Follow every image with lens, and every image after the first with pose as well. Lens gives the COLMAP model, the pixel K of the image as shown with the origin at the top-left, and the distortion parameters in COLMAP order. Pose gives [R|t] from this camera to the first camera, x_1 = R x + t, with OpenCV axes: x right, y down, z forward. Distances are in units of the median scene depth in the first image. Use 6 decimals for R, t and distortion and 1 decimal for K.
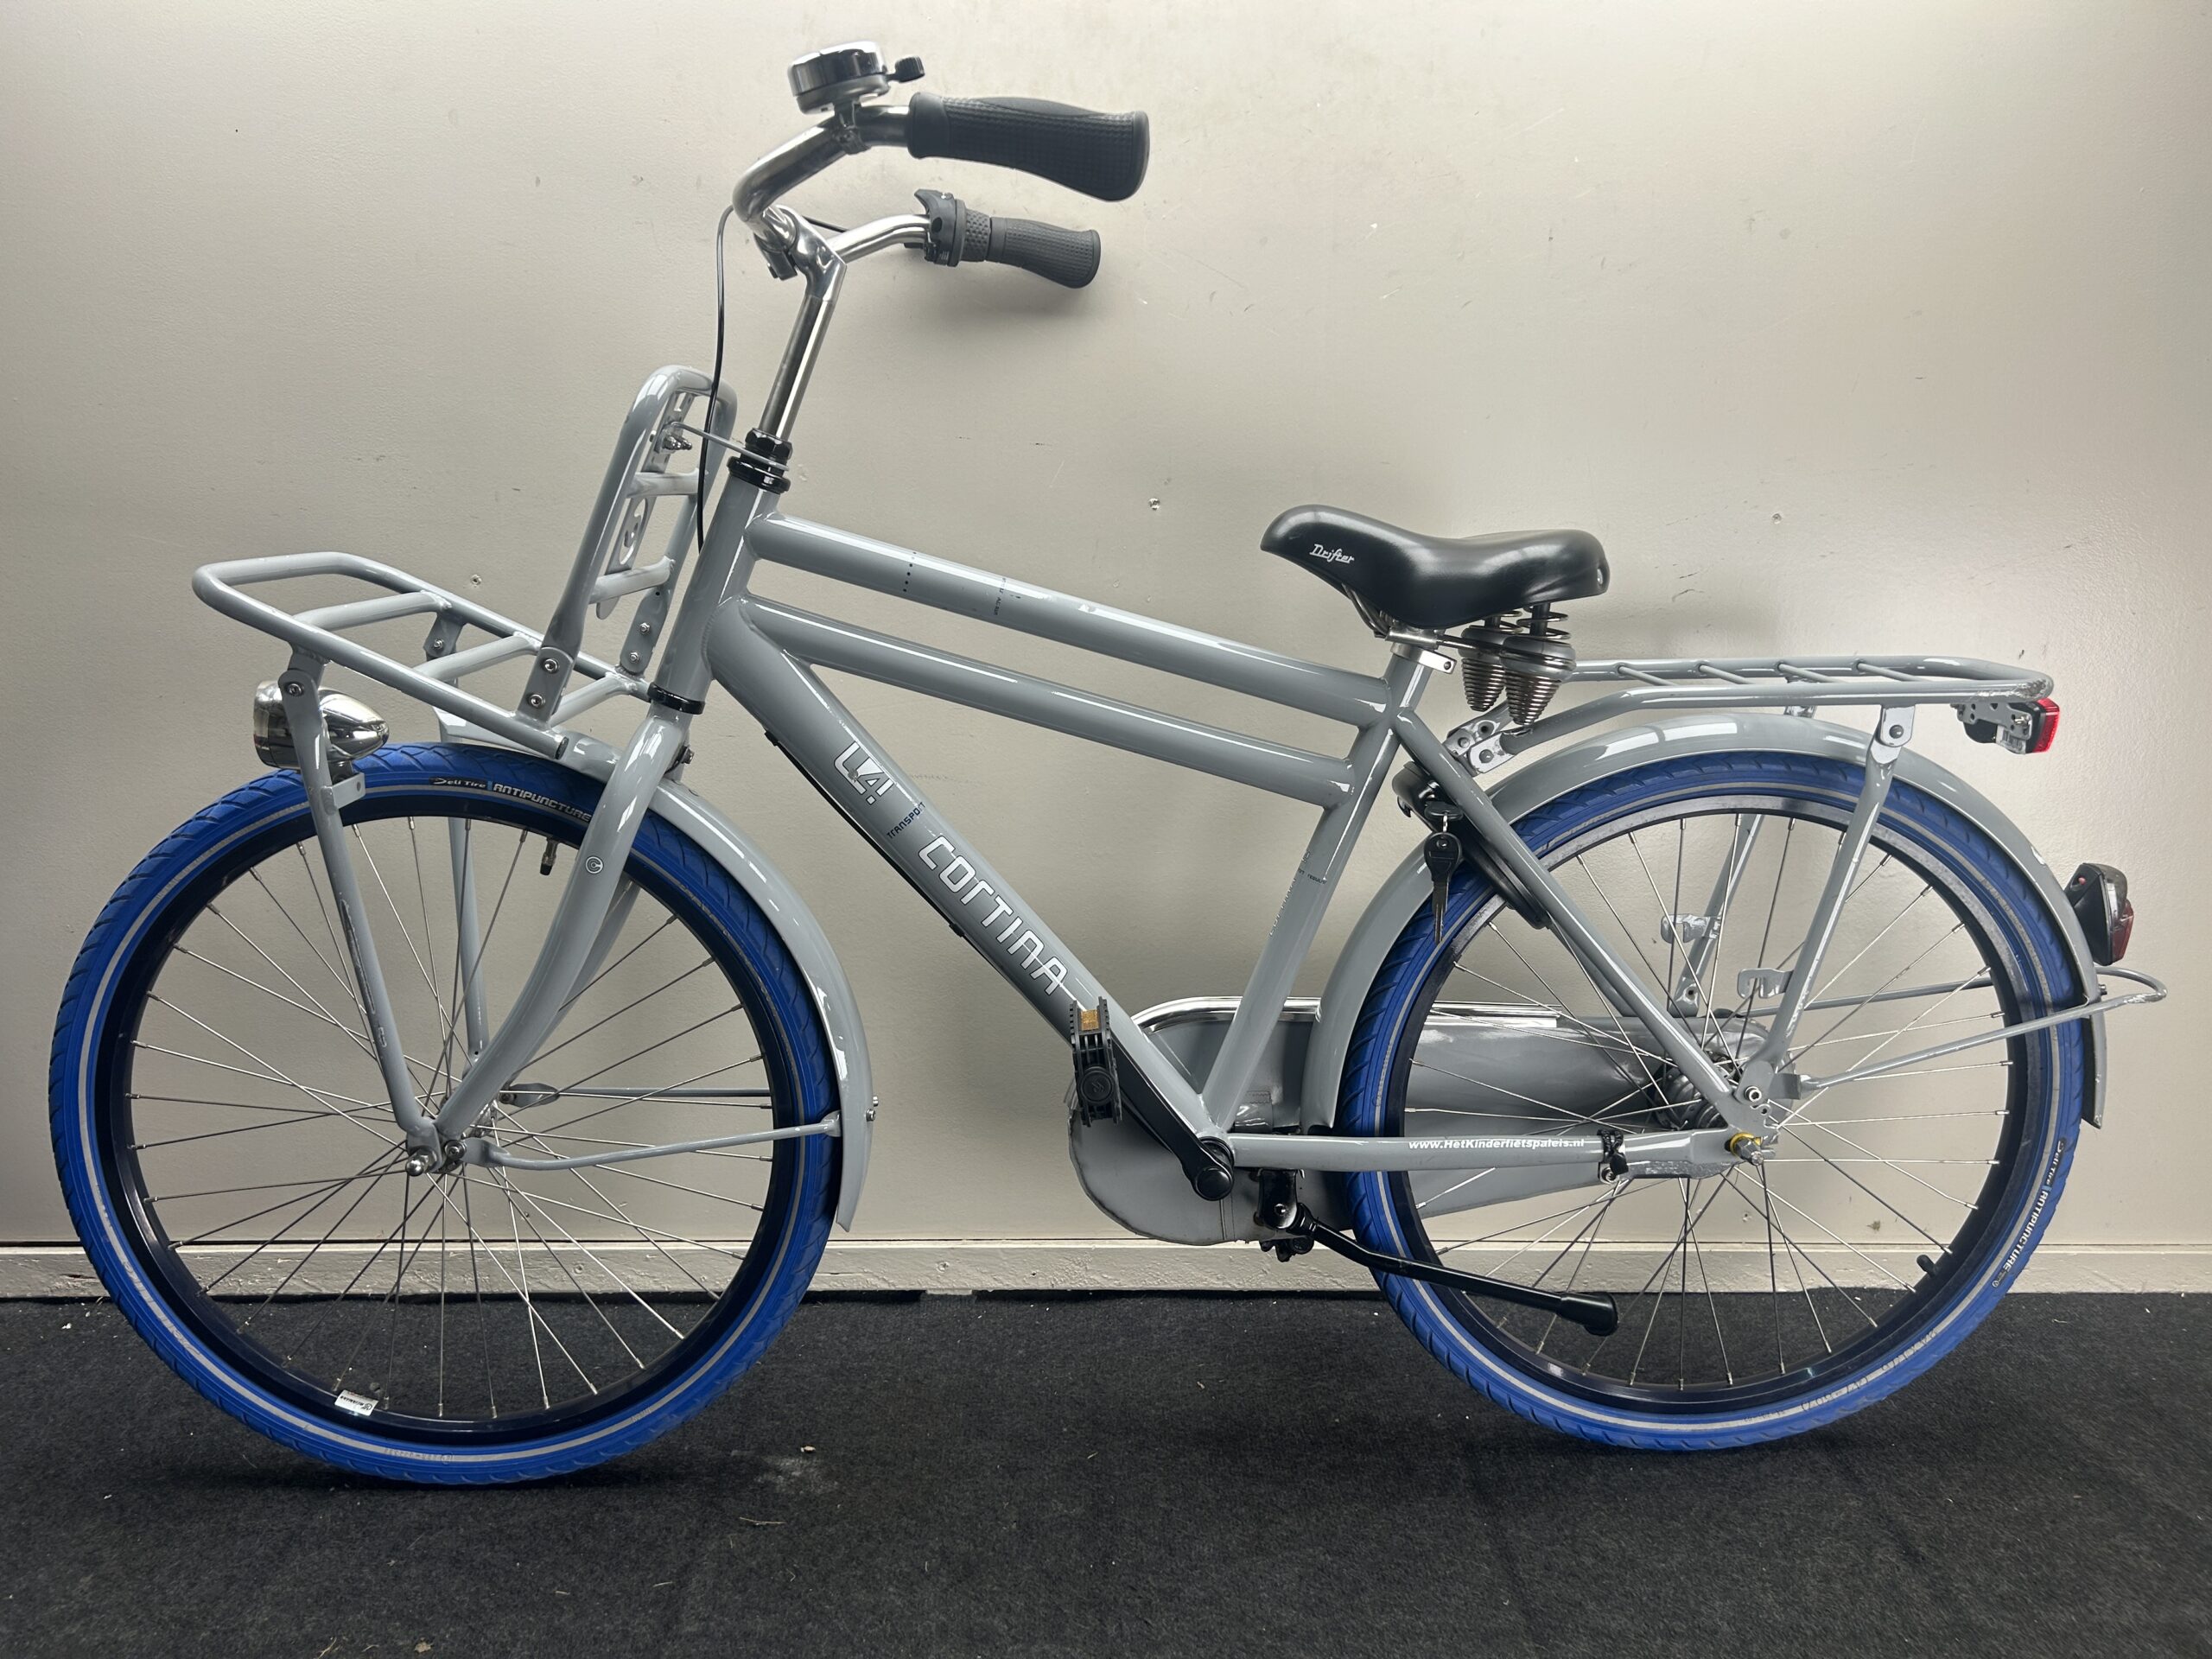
lens RADIAL K [[1705.3, 0, 1106.0], [0, 1705.3, 829.5], [0, 0, 1]] dist [0.073957, -0.053824]
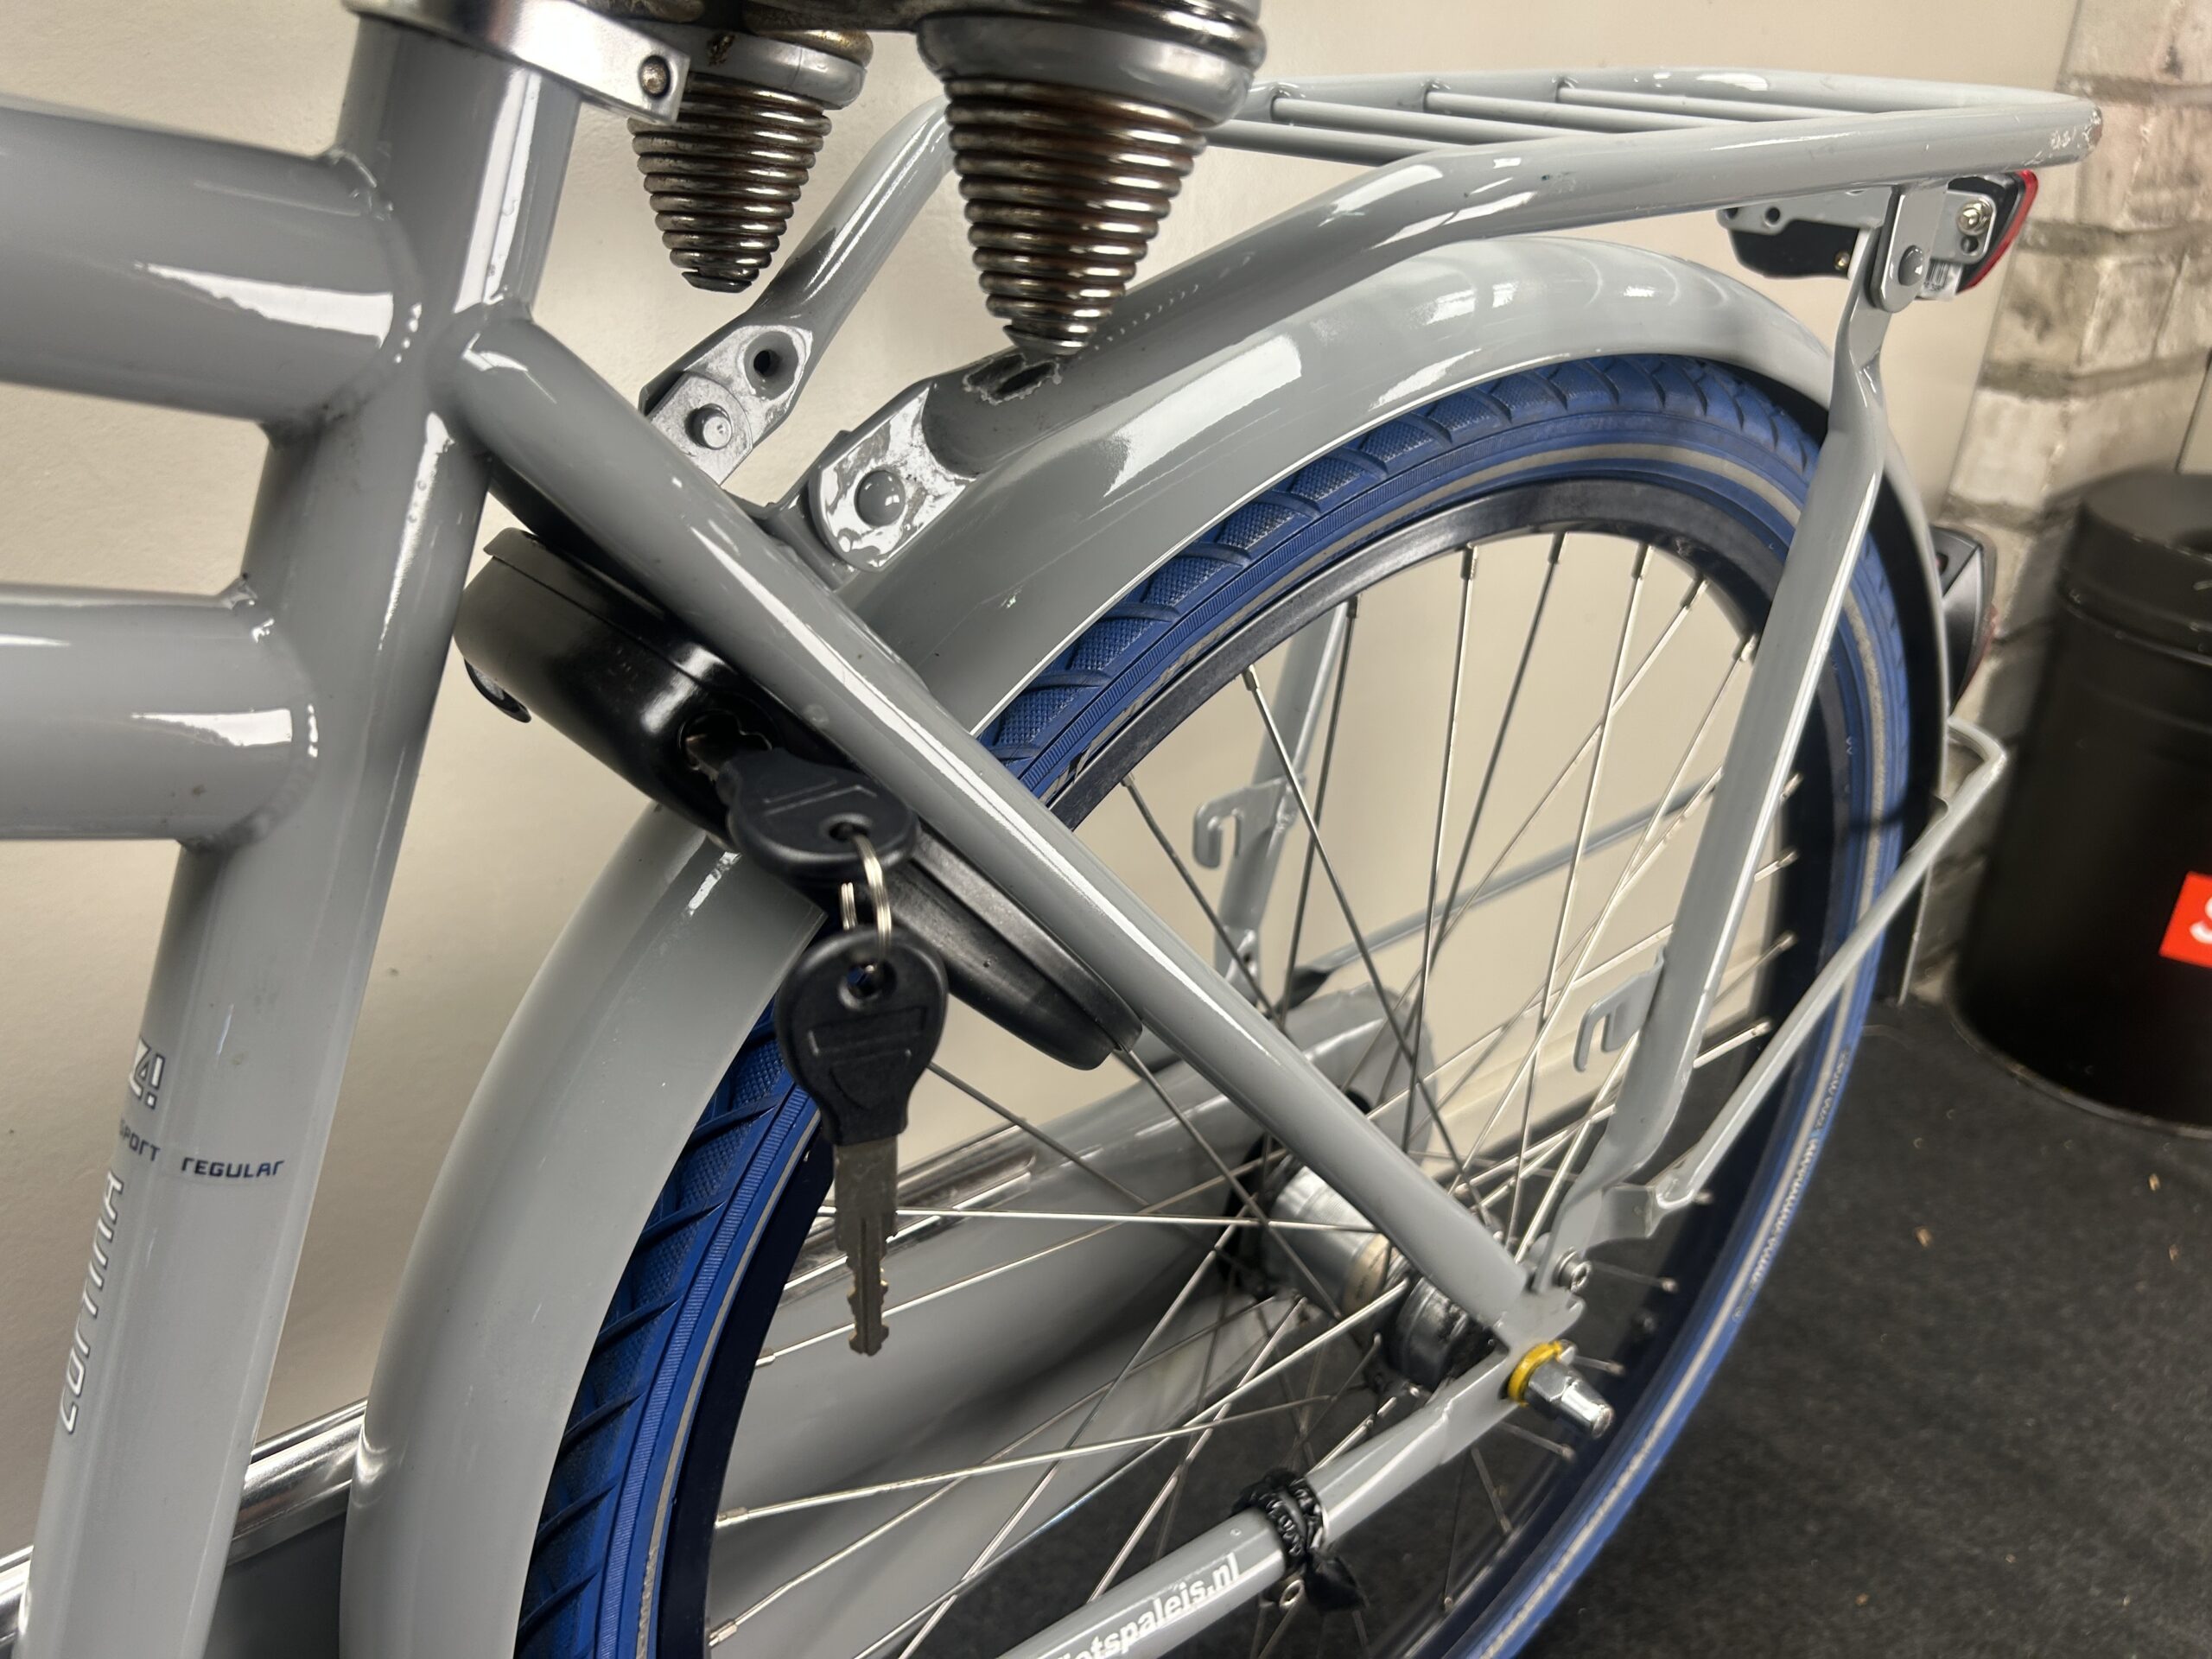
lens RADIAL K [[1705.3, 0, 1106.0], [0, 1705.3, 829.5], [0, 0, 1]] dist [0.073957, -0.053824]
pose [[0.847501, -0.230592, 0.478089, 0.122671], [0.108928, 0.957092, 0.268531, -0.058258], [-0.519497, -0.175503, 0.836255, 0.767513]]
